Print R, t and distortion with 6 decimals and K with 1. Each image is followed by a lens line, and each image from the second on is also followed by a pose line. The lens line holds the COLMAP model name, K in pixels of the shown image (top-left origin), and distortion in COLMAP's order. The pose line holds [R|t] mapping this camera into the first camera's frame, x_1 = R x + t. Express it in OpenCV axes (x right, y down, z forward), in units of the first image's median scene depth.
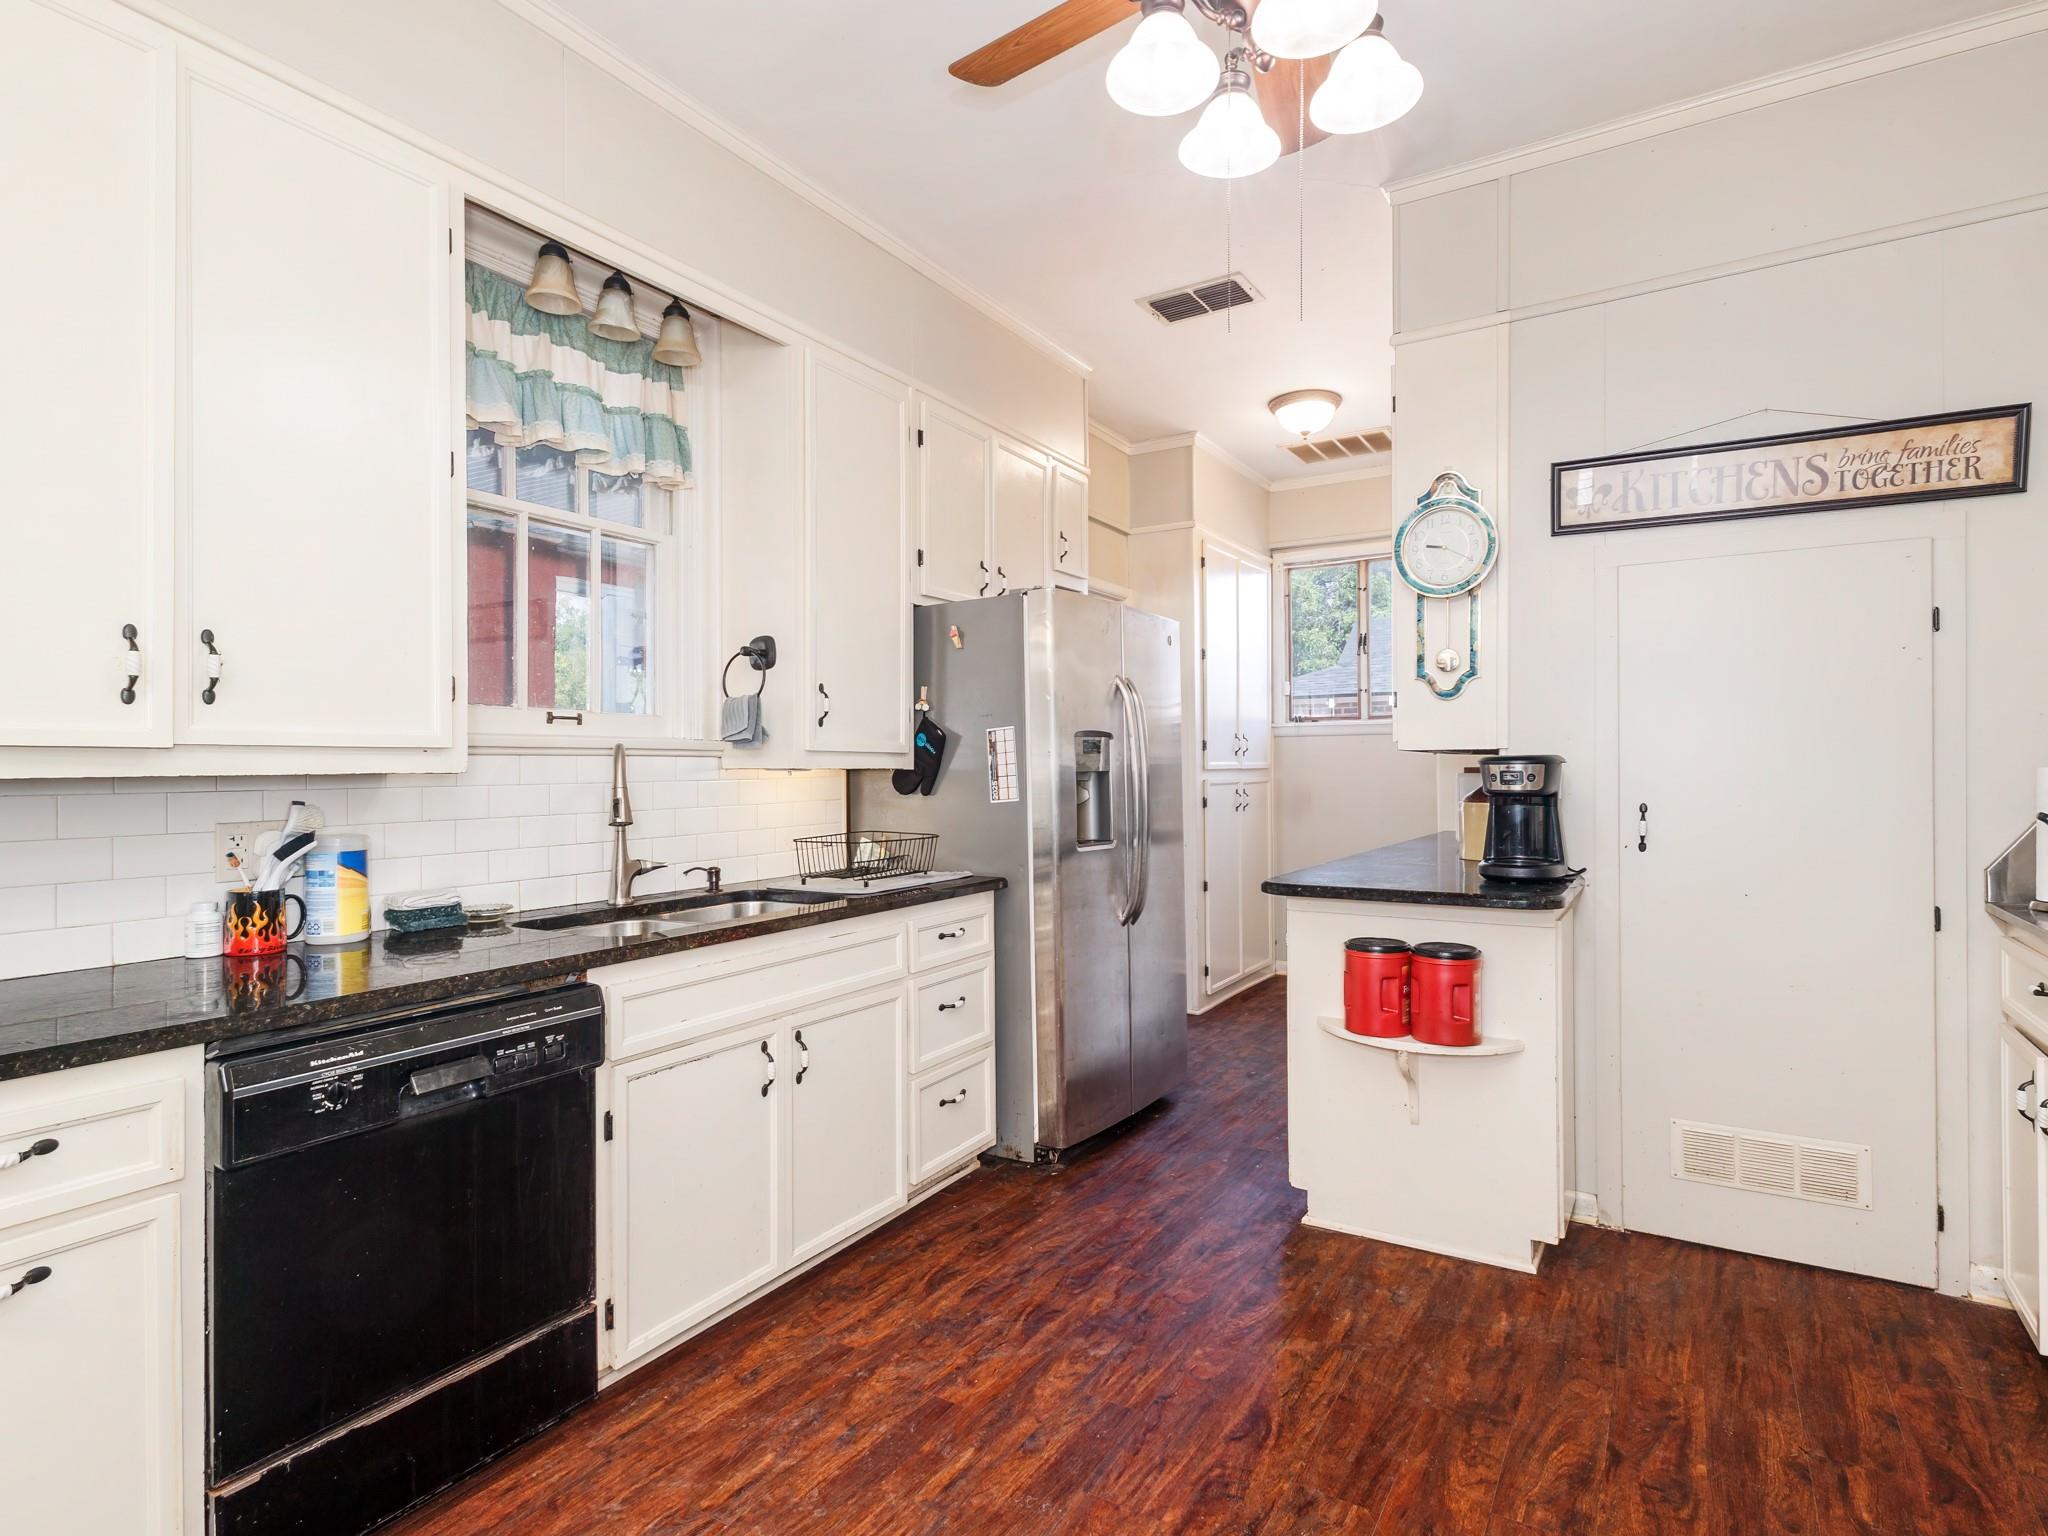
lens RADIAL K [[1053.3, 0, 1023.3], [0, 1053.3, 764.0], [0, 0, 1]] dist [-0.000407, -0.003117]
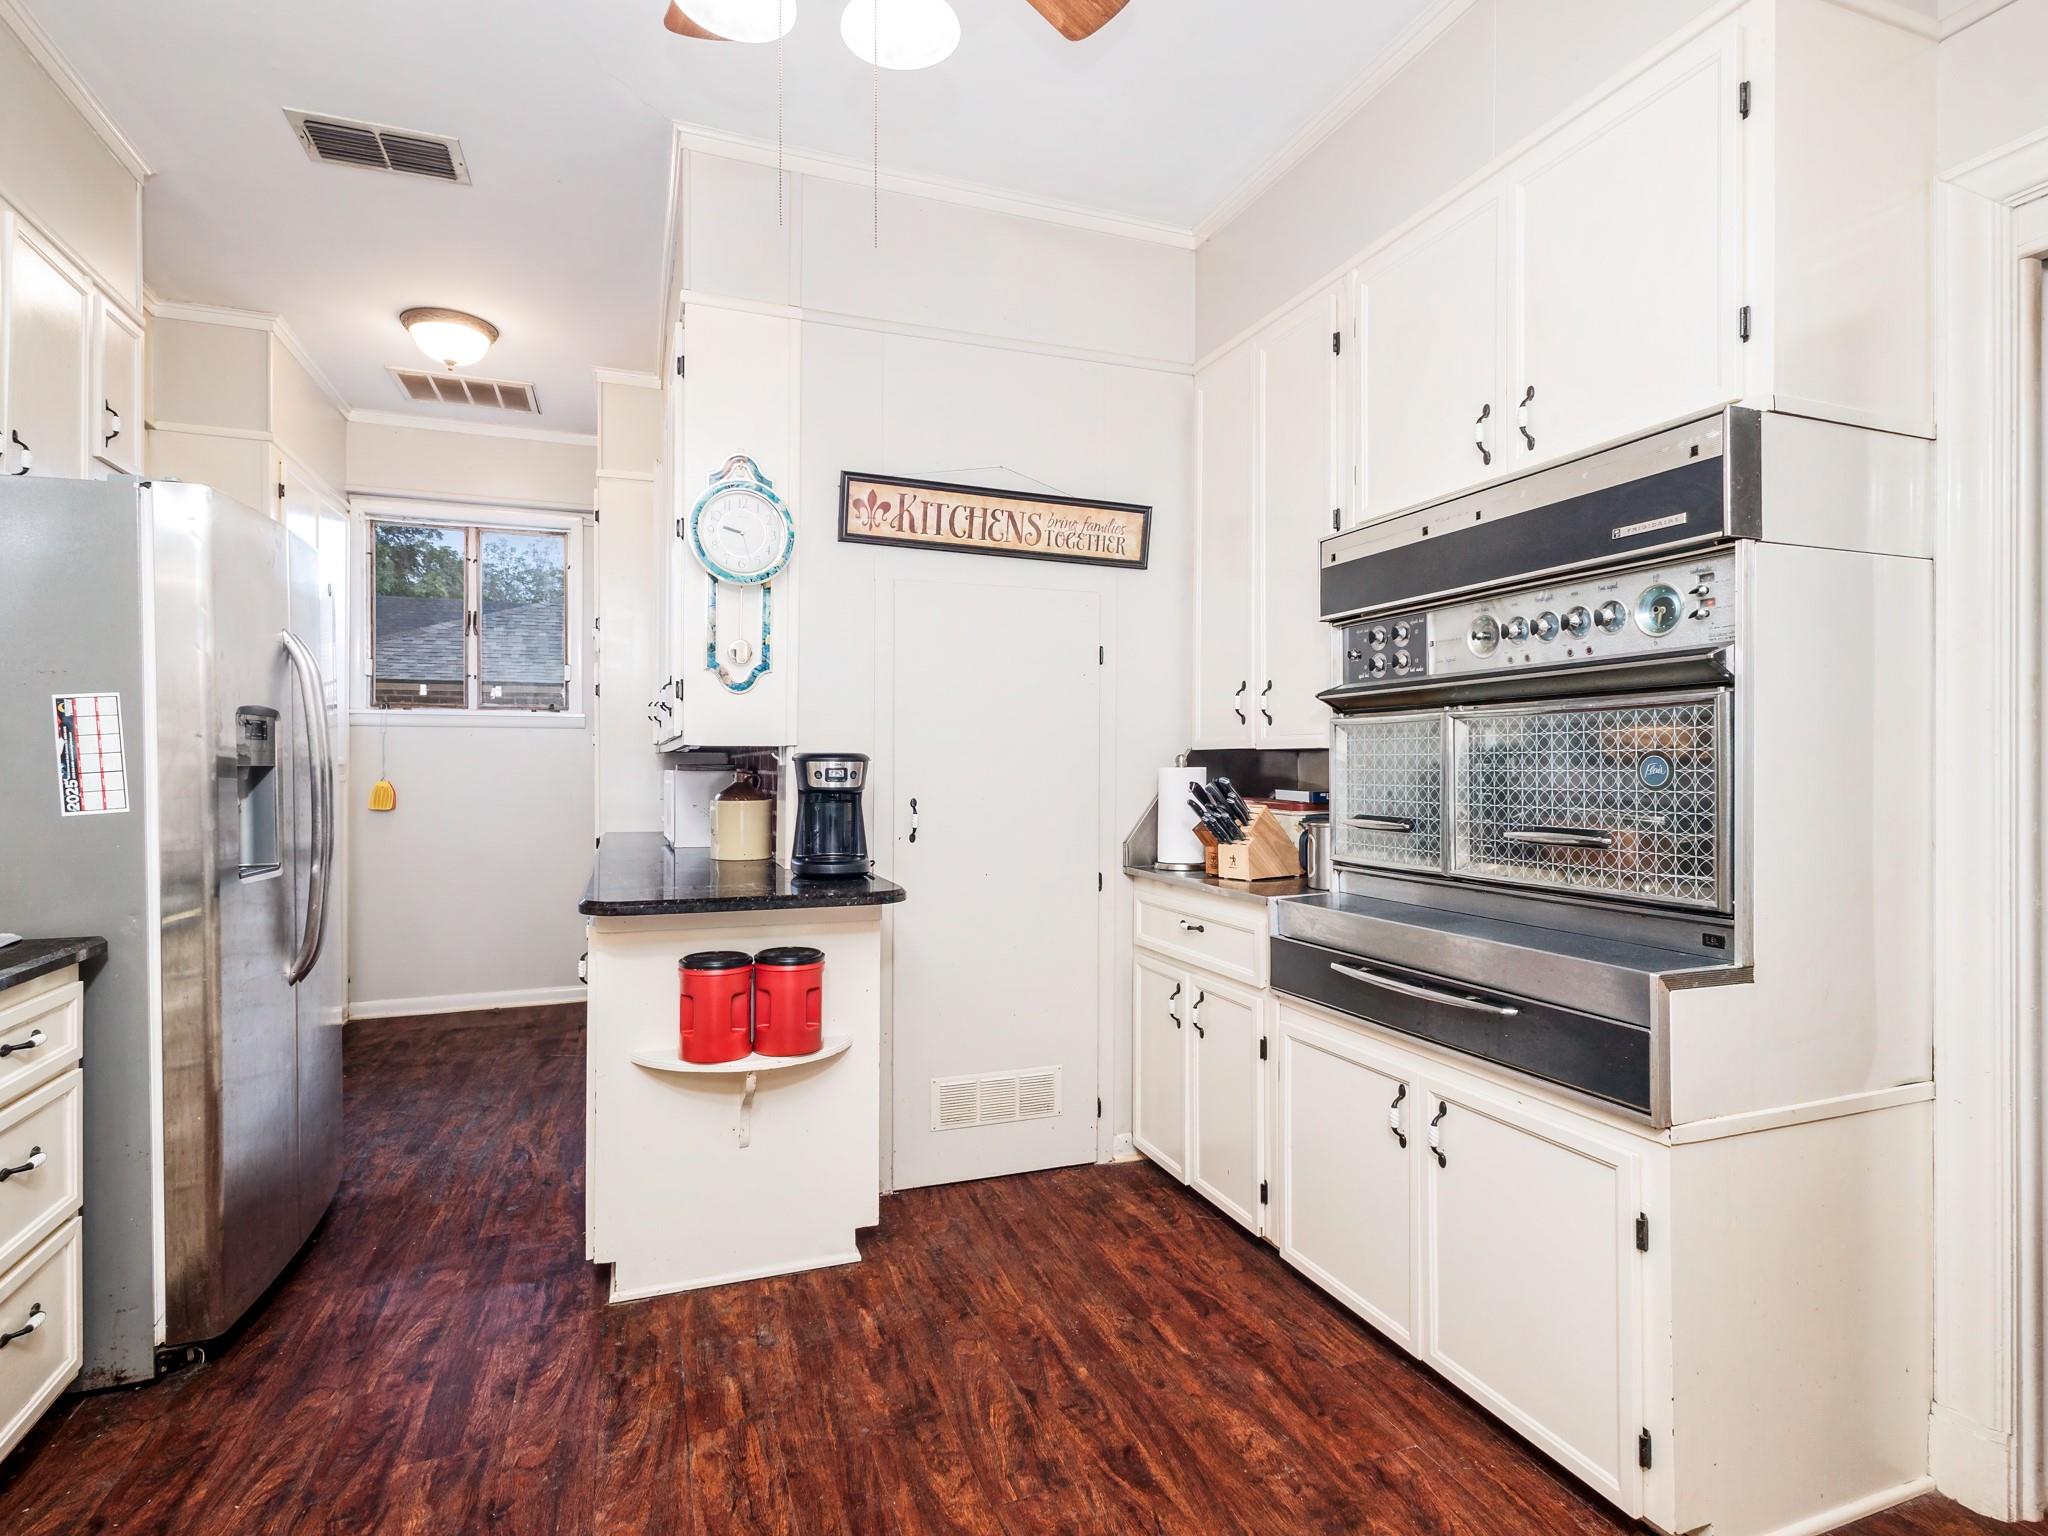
lens RADIAL K [[1061.1, 0, 1020.3], [0, 1061.1, 763.2], [0, 0, 1]] dist [-0.000269, -0.000961]
pose [[0.607866, 0.009289, 0.793985, -0.234830], [-0.009683, 0.999944, -0.004286, 0.004521], [-0.793981, -0.005083, 0.607922, 0.246447]]
